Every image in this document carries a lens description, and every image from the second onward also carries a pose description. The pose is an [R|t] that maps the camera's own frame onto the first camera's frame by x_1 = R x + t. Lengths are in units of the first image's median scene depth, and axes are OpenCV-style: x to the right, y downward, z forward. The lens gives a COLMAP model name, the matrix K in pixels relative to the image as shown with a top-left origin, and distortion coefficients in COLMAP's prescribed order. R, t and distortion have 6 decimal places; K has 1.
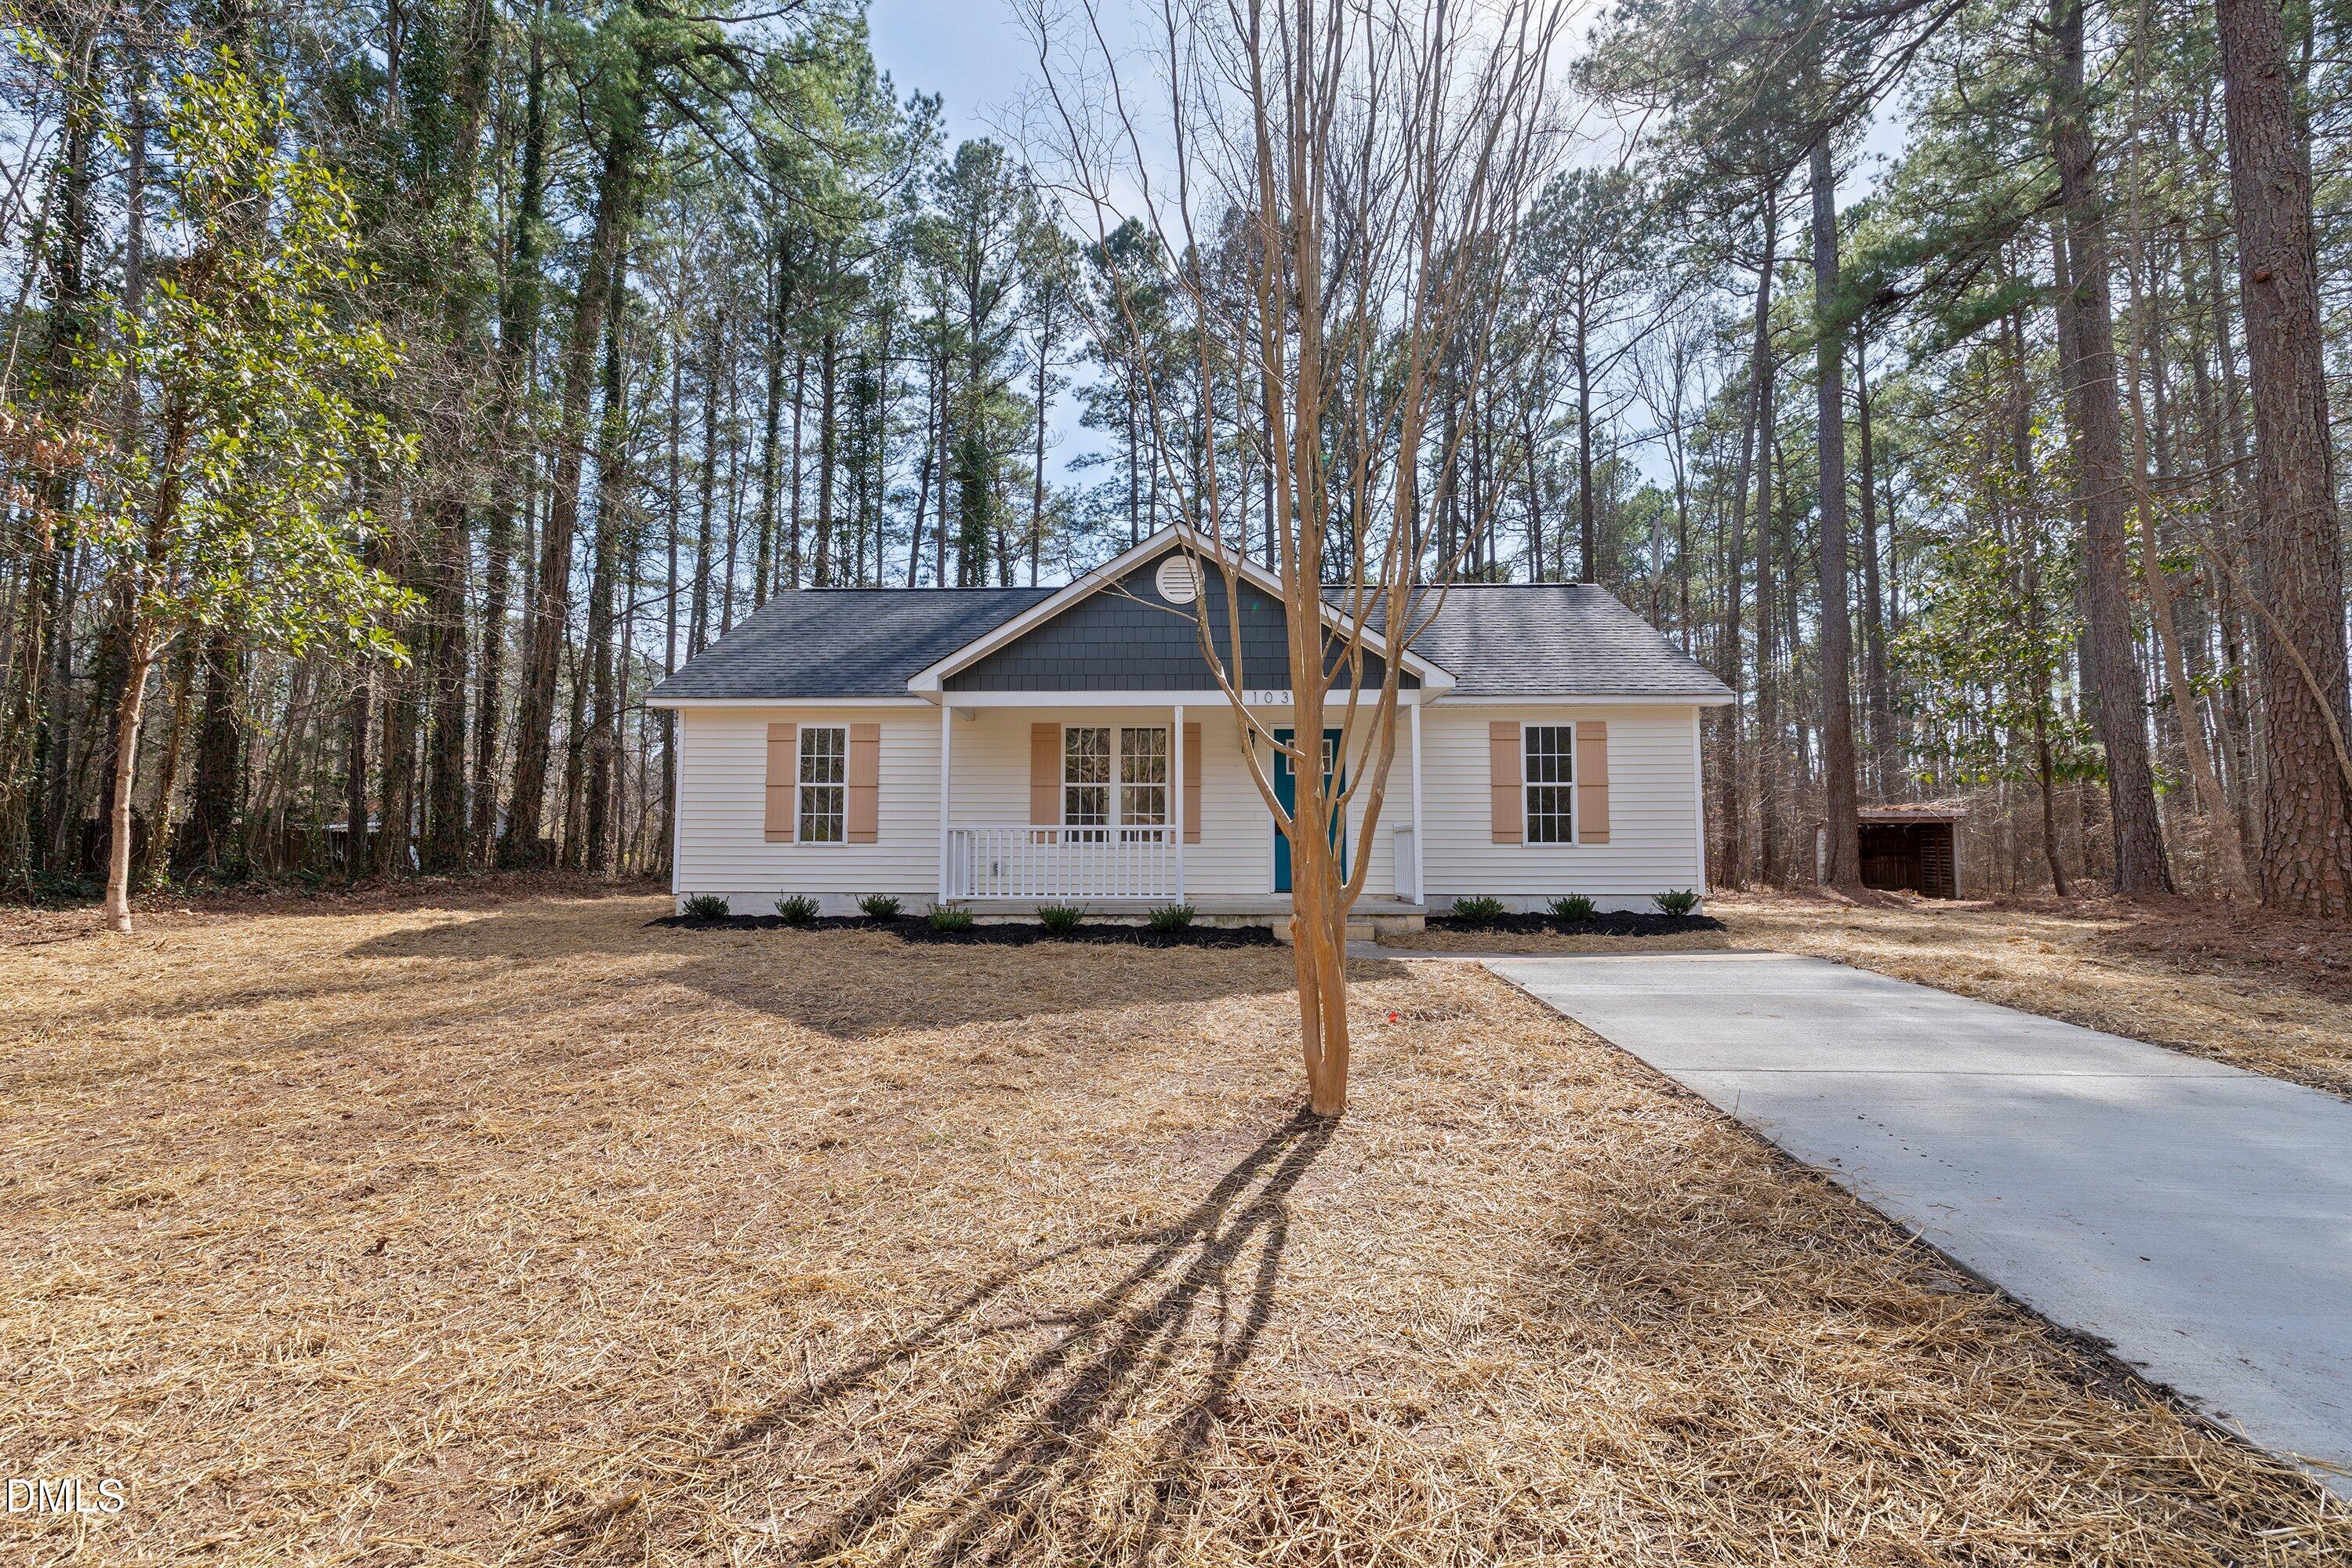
lens RADIAL K [[1022.4, 0, 1179.1], [0, 1022.4, 791.5], [0, 0, 1]] dist [0.000129, 0.000339]
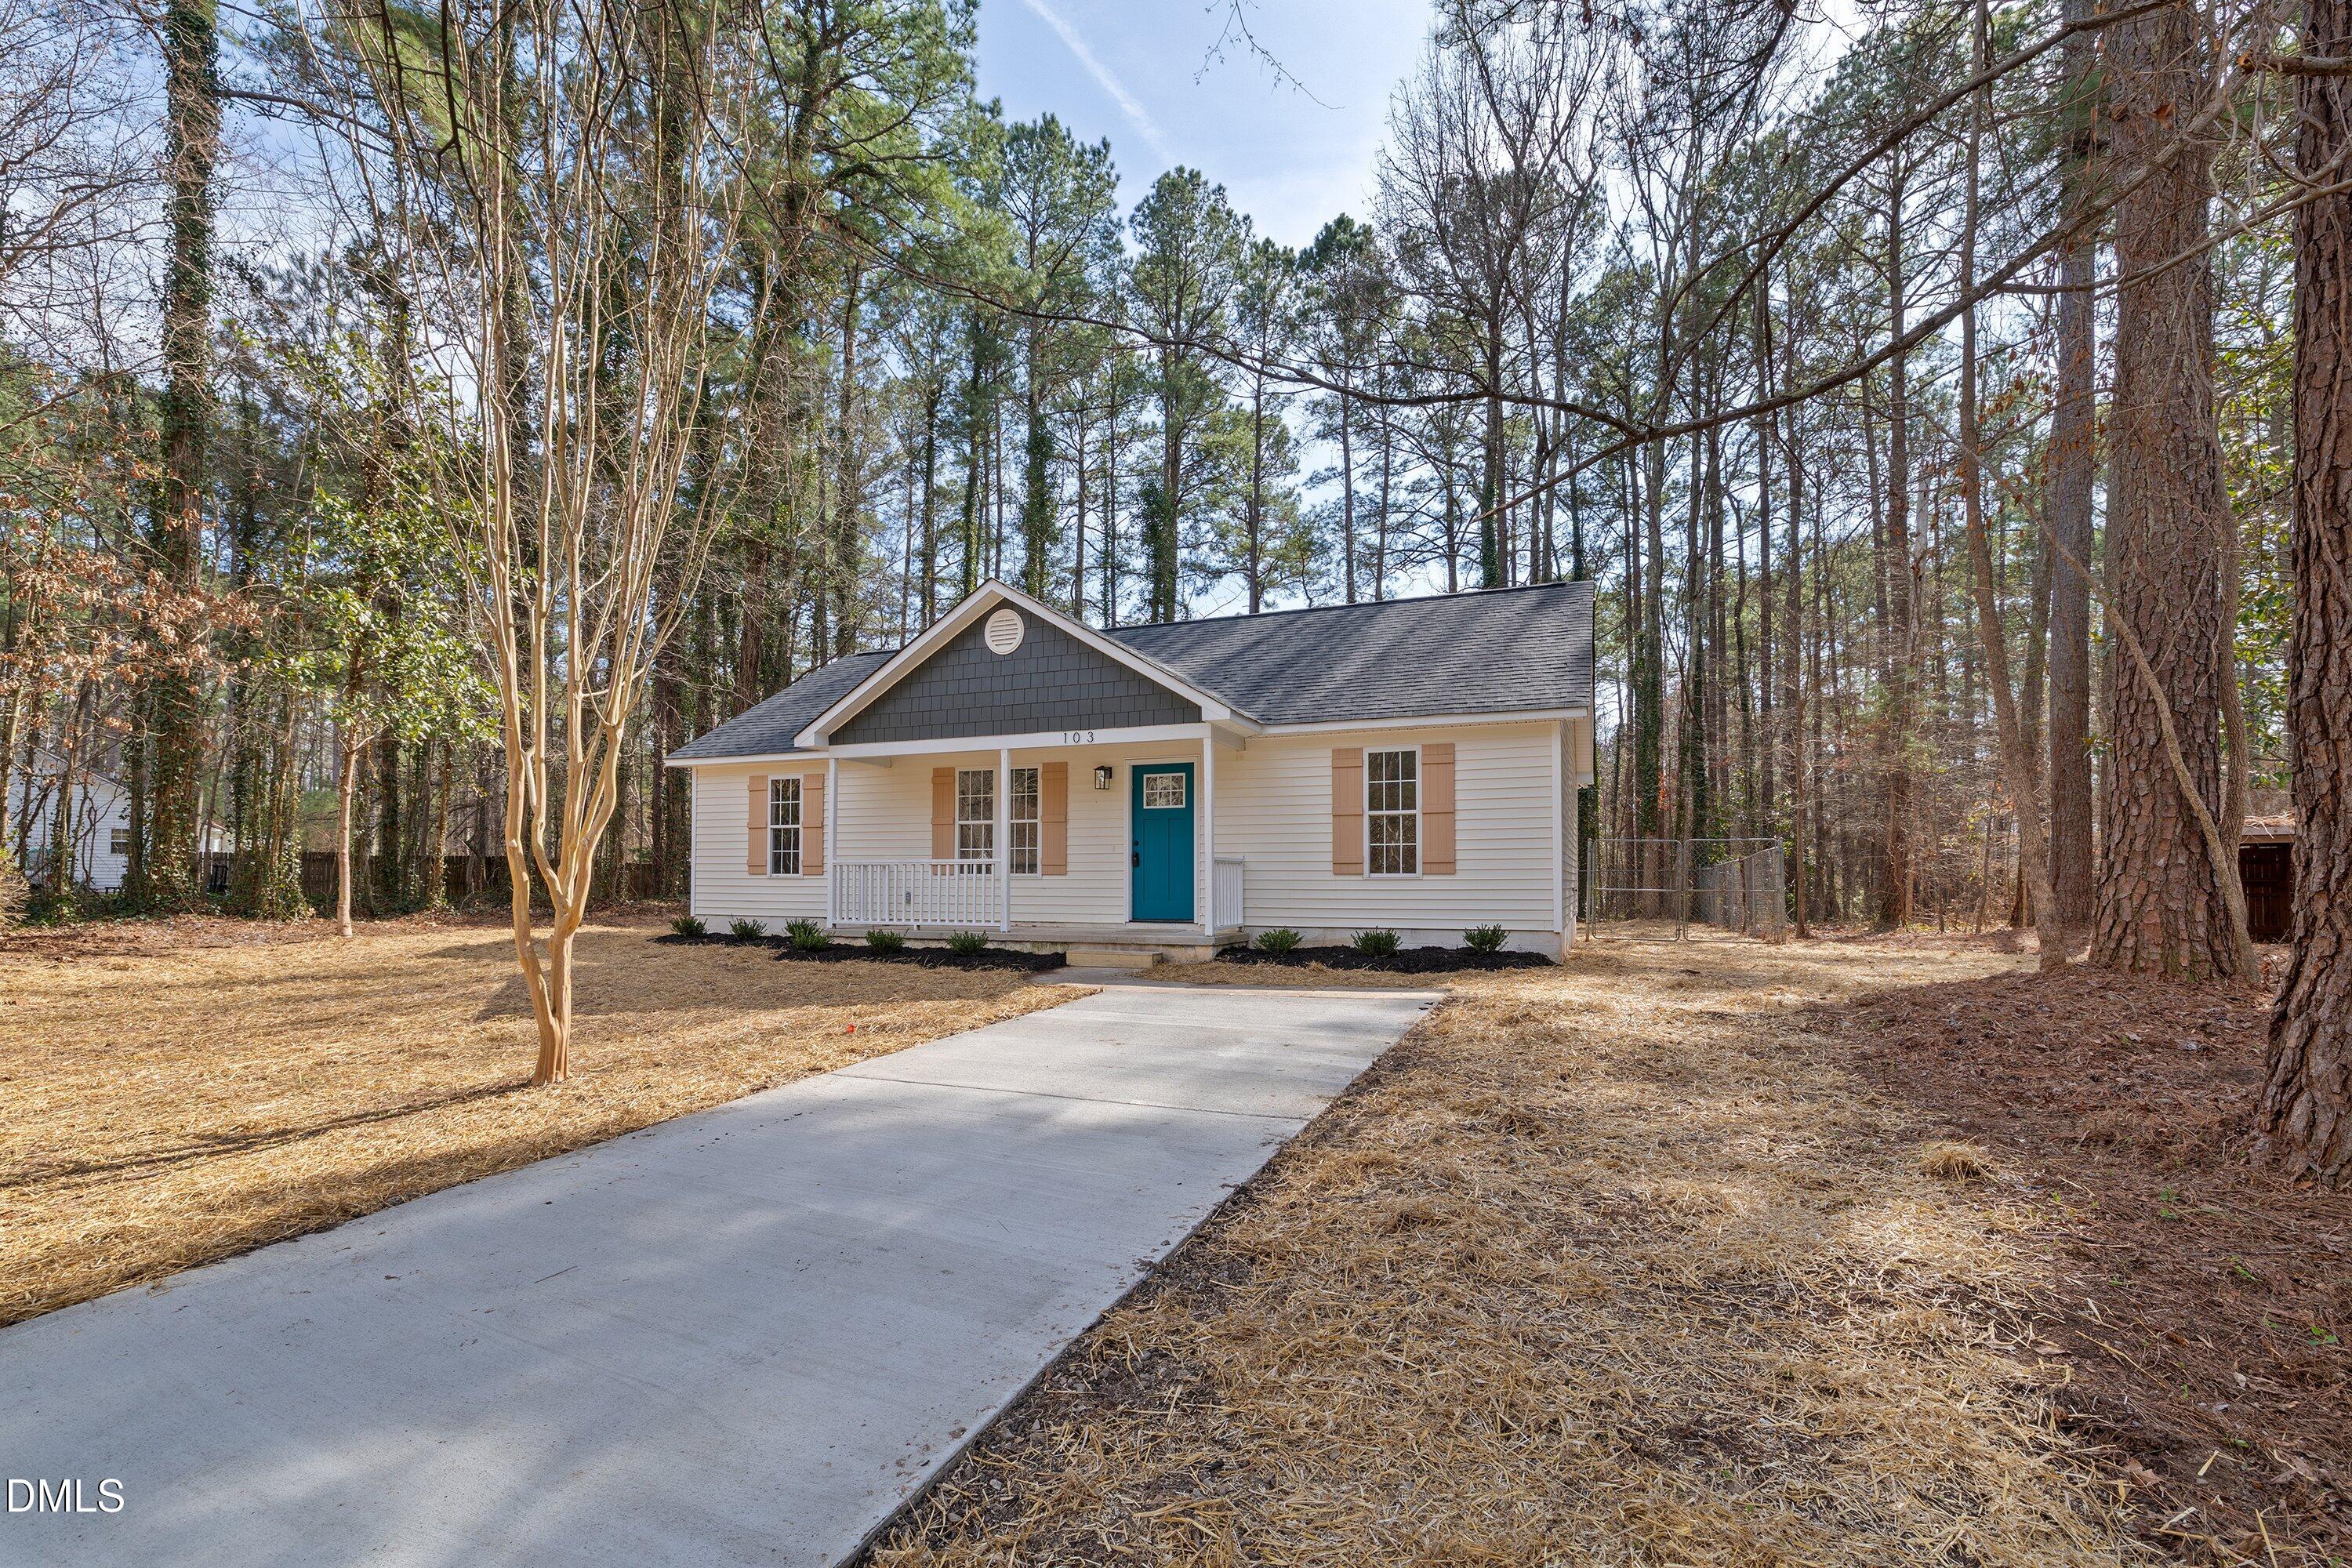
lens RADIAL K [[1063.1, 0, 1199.2], [0, 1063.1, 868.1], [0, 0, 1]] dist [0.001144, 0.000044]
pose [[0.935597, -0.003950, -0.353049, 0.532509], [0.020819, 0.998815, 0.043996, -0.002439], [0.352457, -0.048513, 0.934570, 0.010268]]
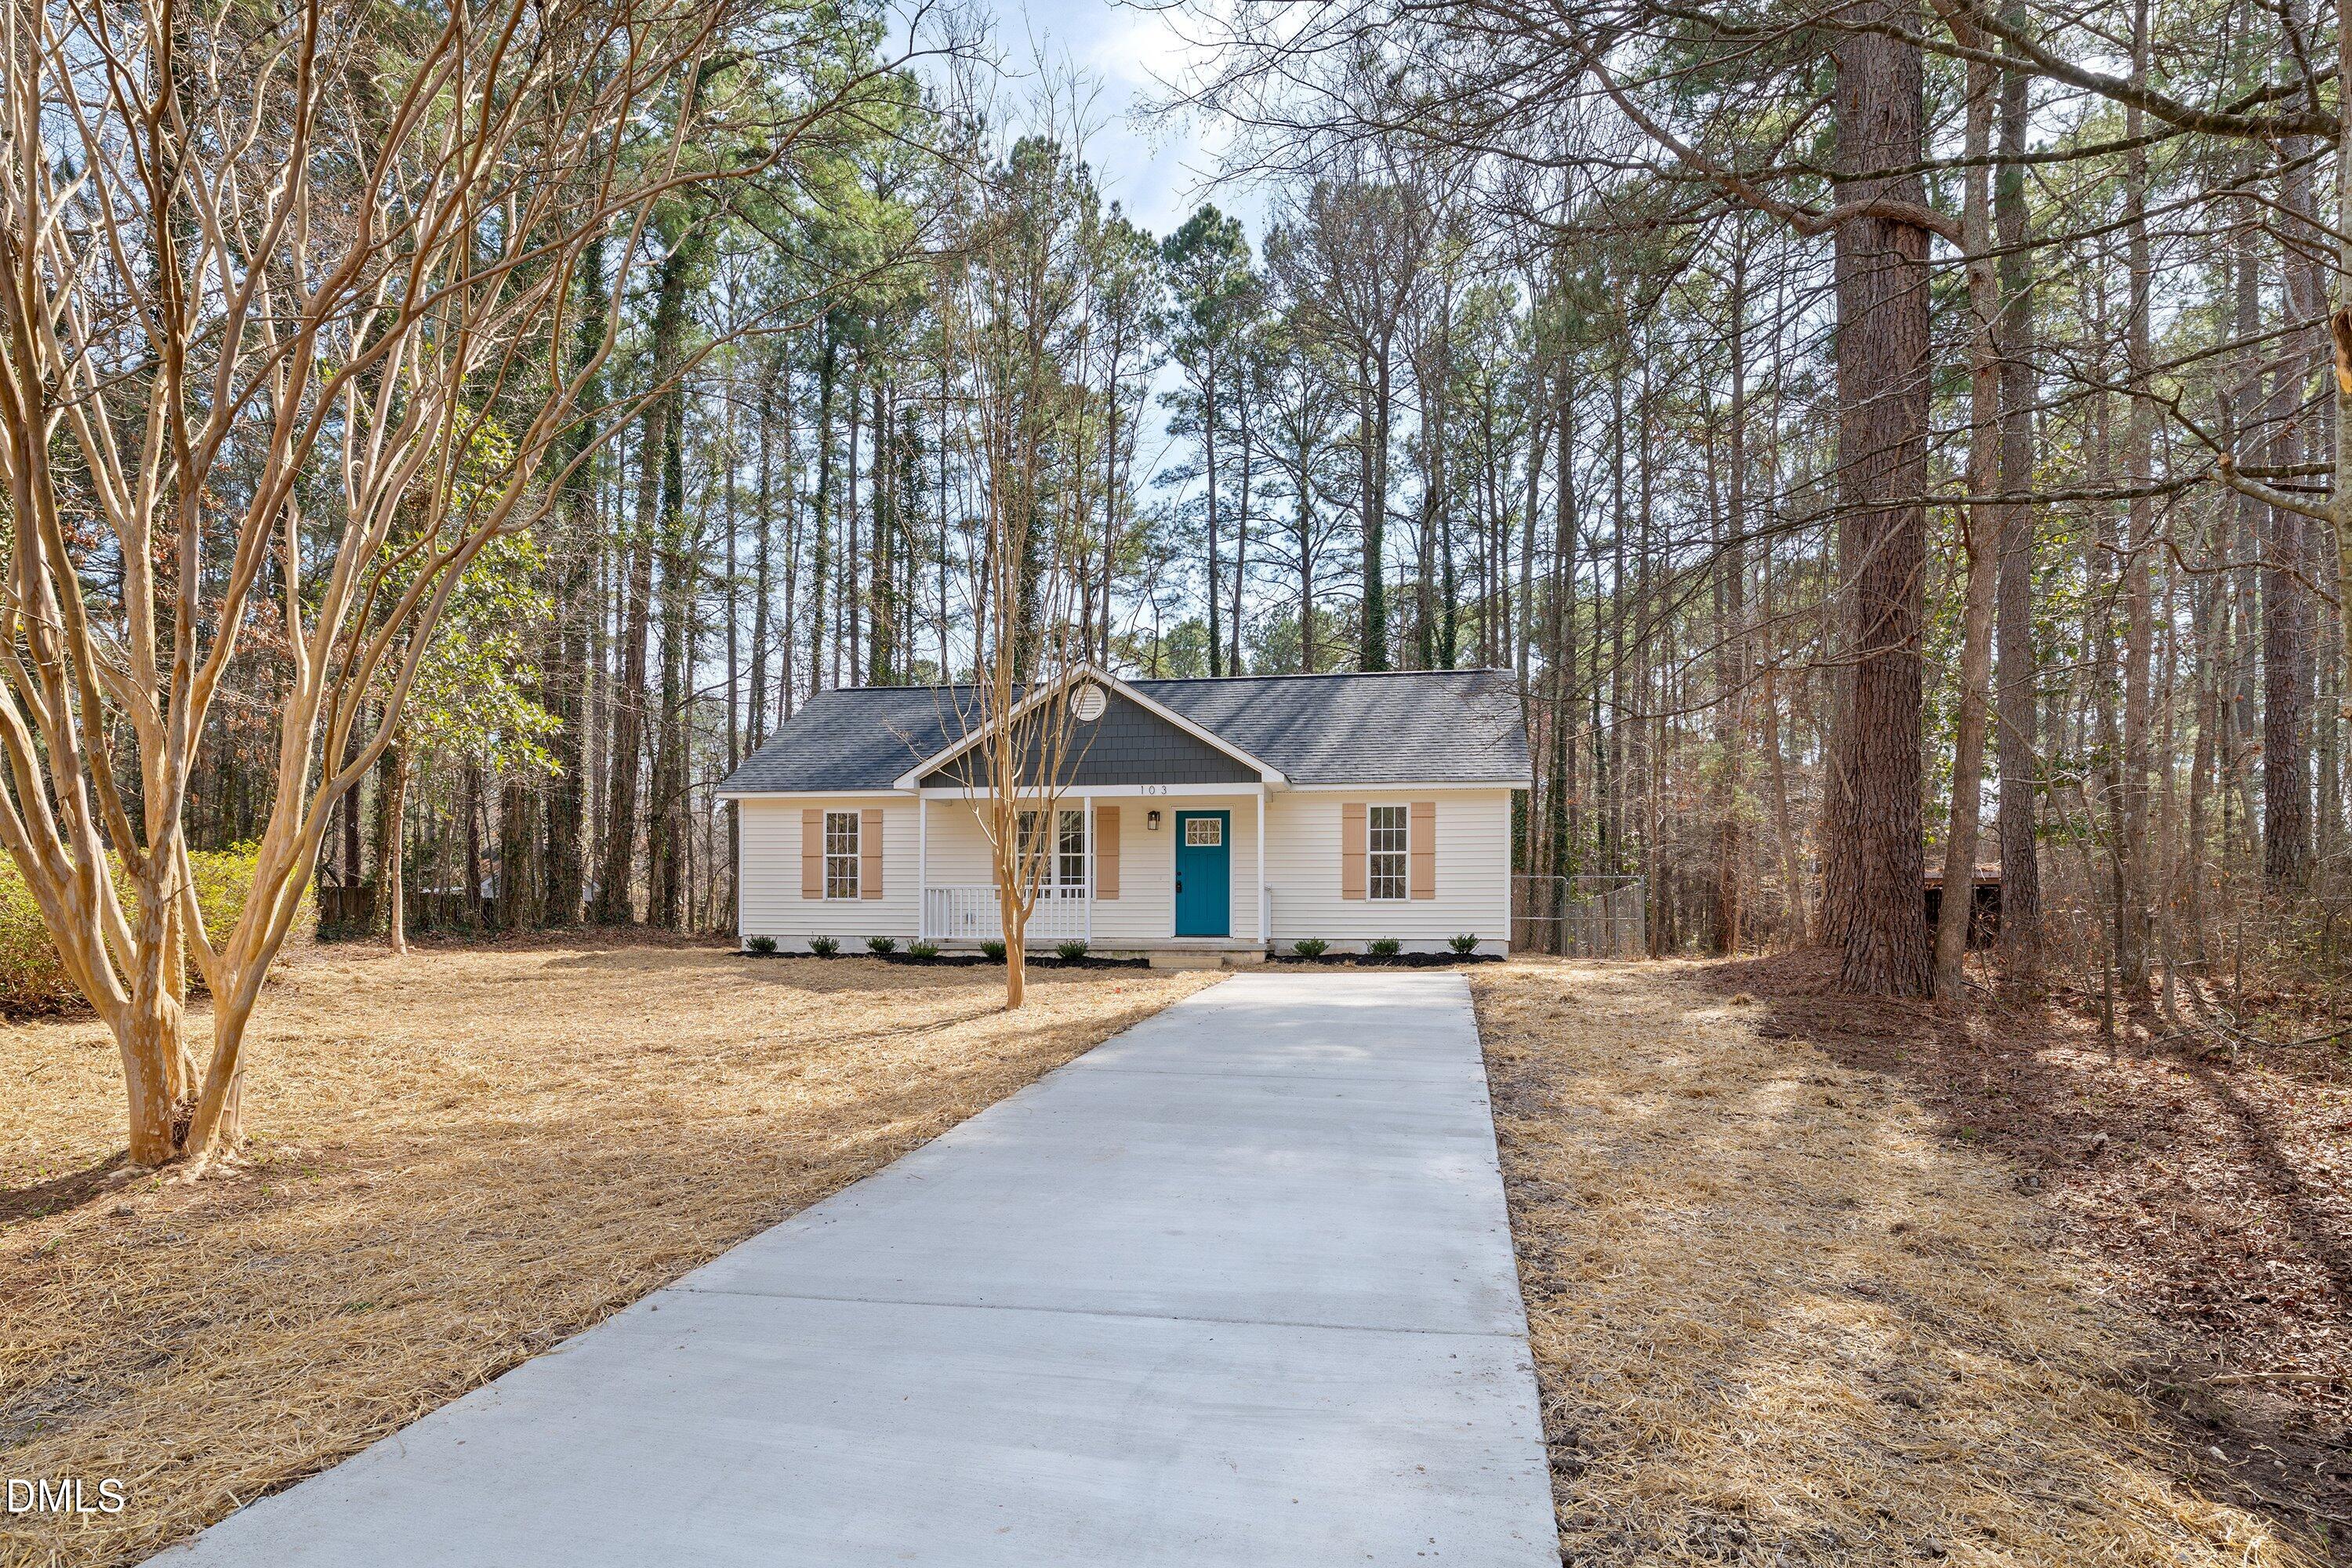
lens RADIAL K [[1398.1, 0, 1204.9], [0, 1398.1, 946.0], [0, 0, 1]] dist [0.005905, 0.001306]
pose [[0.990267, 0.005338, -0.139079, 0.371539], [0.004535, 0.997496, 0.070573, -0.014766], [0.139107, -0.070517, 0.987763, -0.740160]]
